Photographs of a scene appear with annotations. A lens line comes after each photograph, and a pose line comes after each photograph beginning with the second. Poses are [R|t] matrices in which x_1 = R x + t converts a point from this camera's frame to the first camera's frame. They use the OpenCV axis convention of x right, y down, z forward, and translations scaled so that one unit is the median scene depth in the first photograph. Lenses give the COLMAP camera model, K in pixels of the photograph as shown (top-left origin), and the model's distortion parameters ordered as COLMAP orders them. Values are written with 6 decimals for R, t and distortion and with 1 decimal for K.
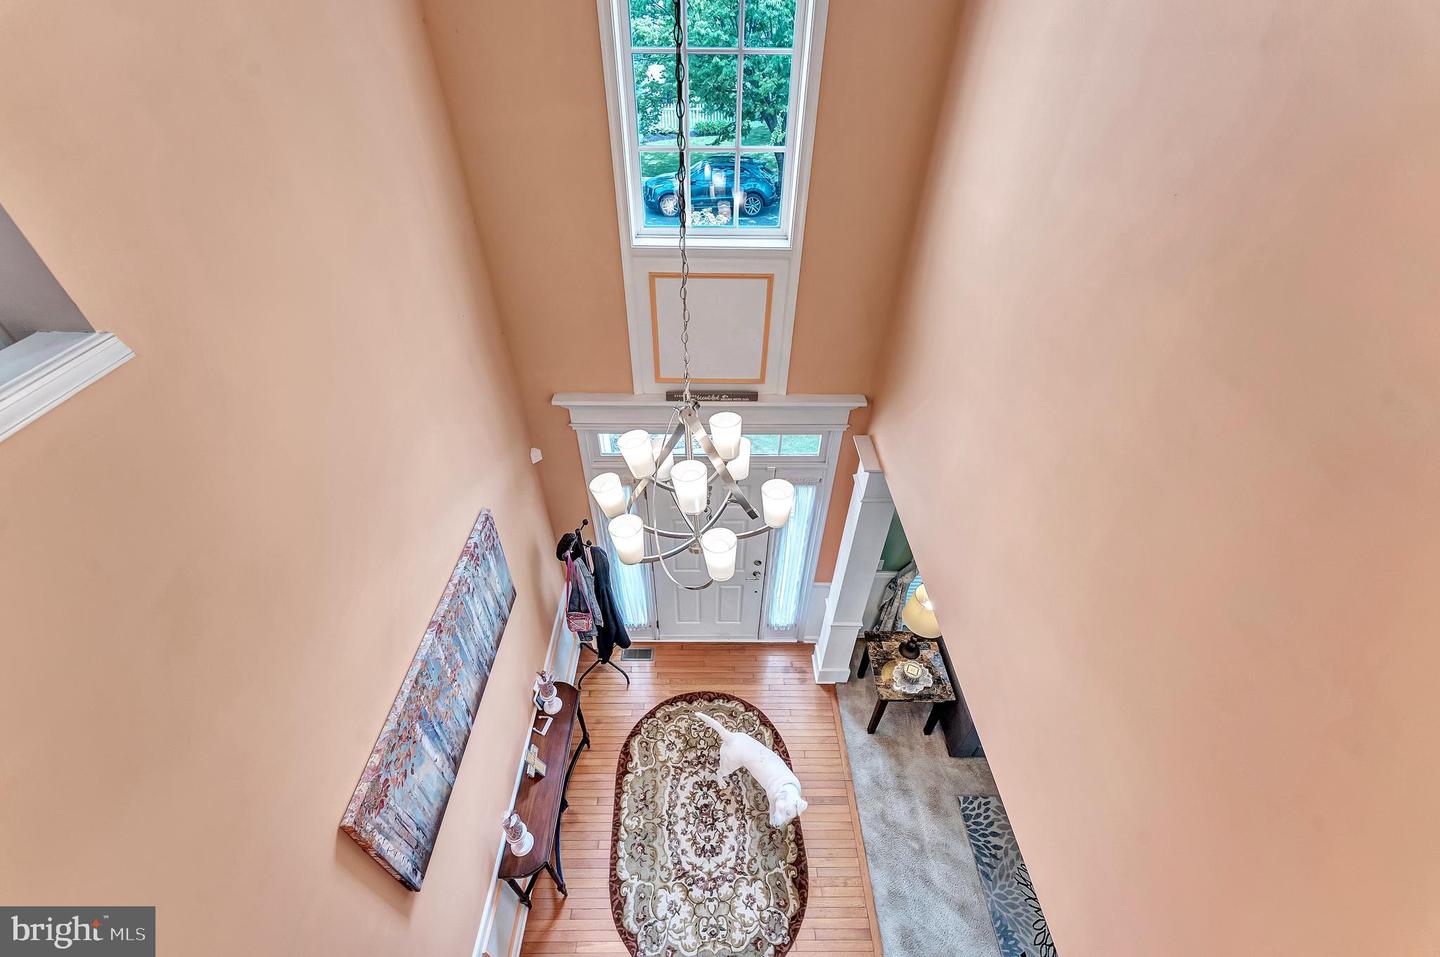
lens RADIAL K [[580.4, 0, 717.4], [0, 580.4, 478.4], [0, 0, 1]] dist [0.000118, -0.000005]
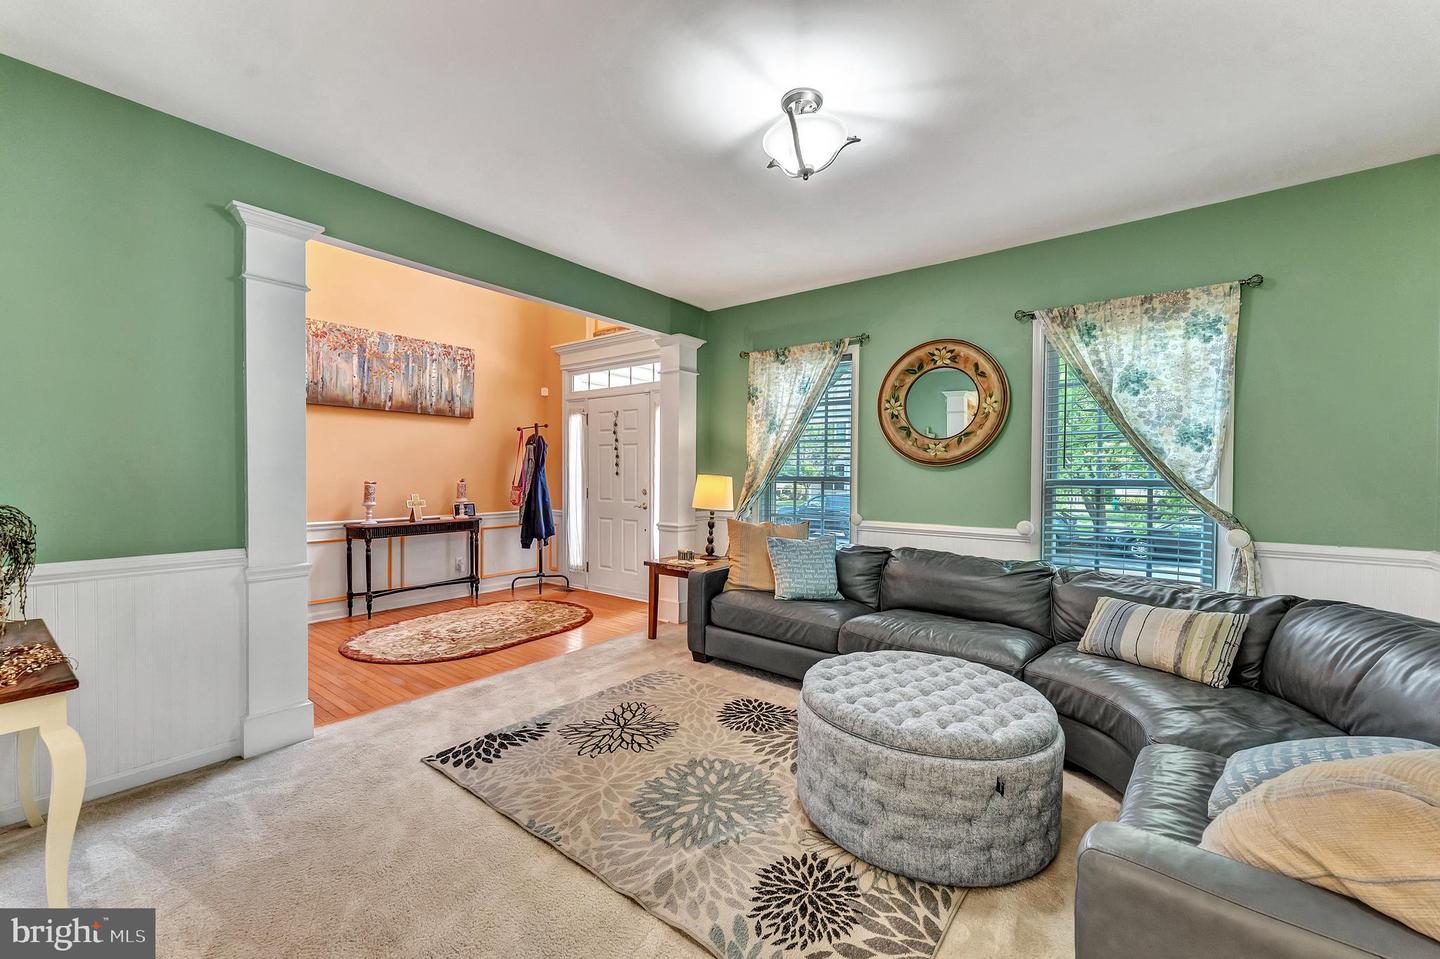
lens RADIAL K [[567.3, 0, 717.8], [0, 567.3, 478.6], [0, 0, 1]] dist [-0.000133, -0.000002]
pose [[0.792737, -0.004540, -0.609546, 1.105797], [-0.388518, 0.766772, -0.510994, 0.805539], [0.469703, 0.641904, 0.606085, 0.388793]]
